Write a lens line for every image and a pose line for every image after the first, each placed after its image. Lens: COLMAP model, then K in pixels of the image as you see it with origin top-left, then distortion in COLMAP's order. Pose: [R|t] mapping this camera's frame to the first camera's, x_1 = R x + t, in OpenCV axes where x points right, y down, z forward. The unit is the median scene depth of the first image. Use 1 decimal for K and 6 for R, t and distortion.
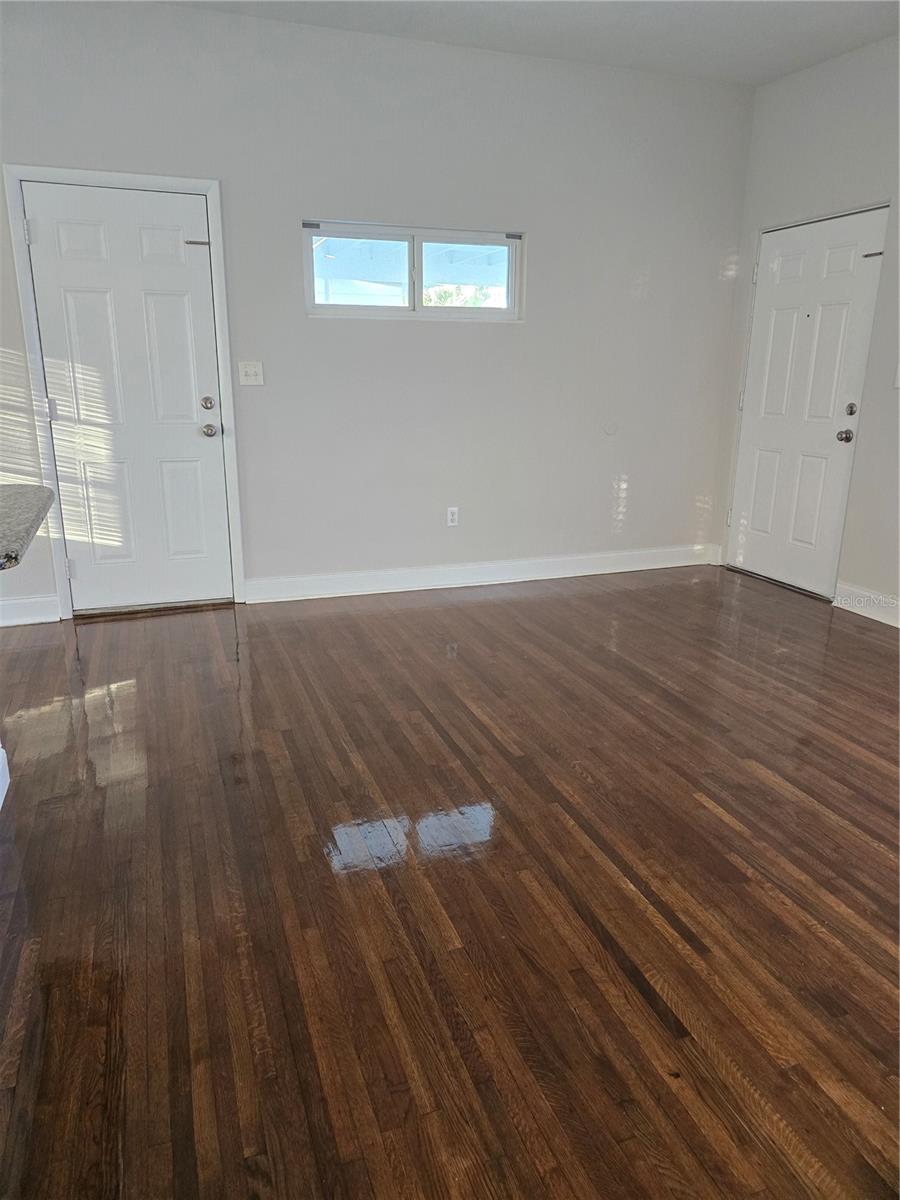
lens RADIAL K [[820.6, 0, 450.0], [0, 820.6, 600.0], [0, 0, 1]] dist [0.004196, 0.000702]
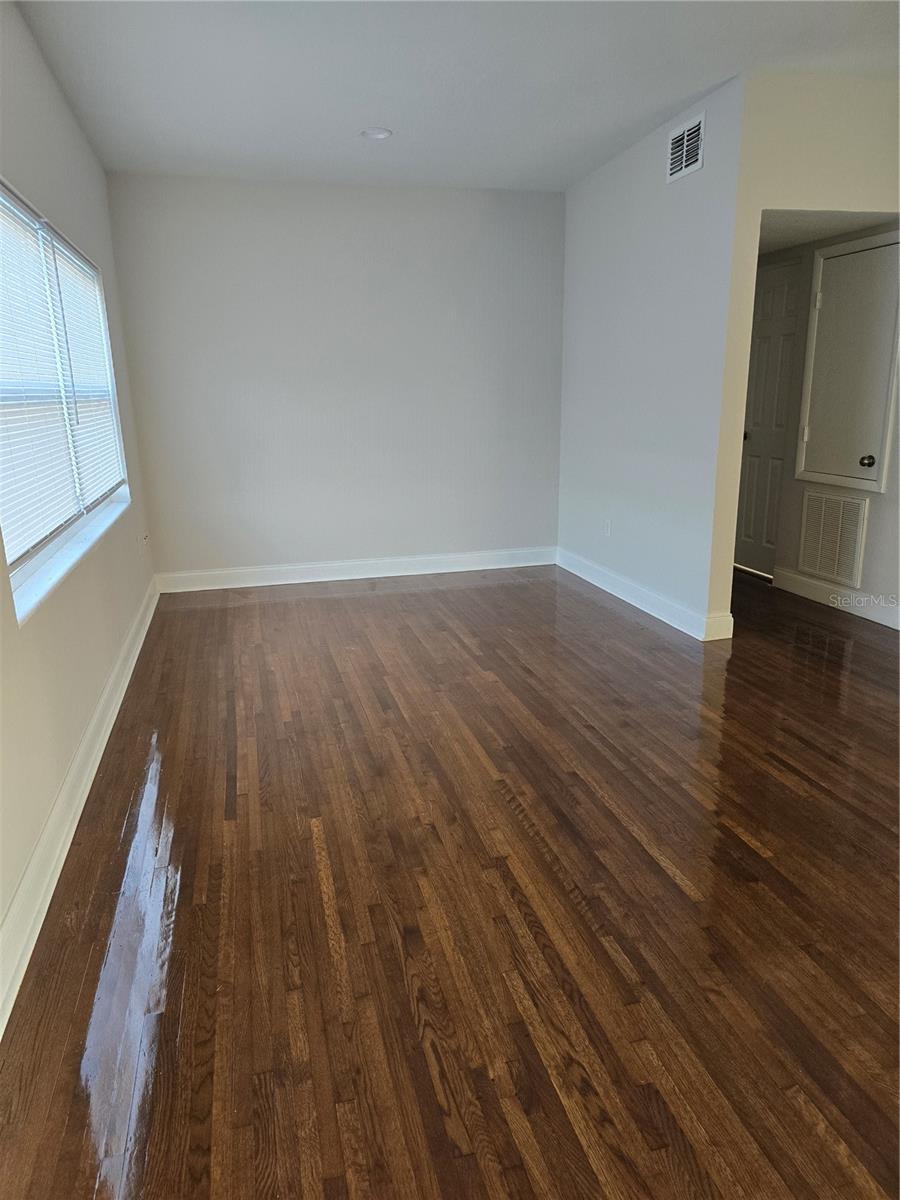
lens RADIAL K [[801.0, 0, 426.9], [0, 801.0, 603.3], [0, 0, 1]] dist [-0.003168, -0.002599]
pose [[-0.991393, -0.015887, 0.129952, 0.552670], [0.054598, 0.852004, 0.520681, -0.491192], [-0.118991, 0.523294, -0.843803, 1.605239]]
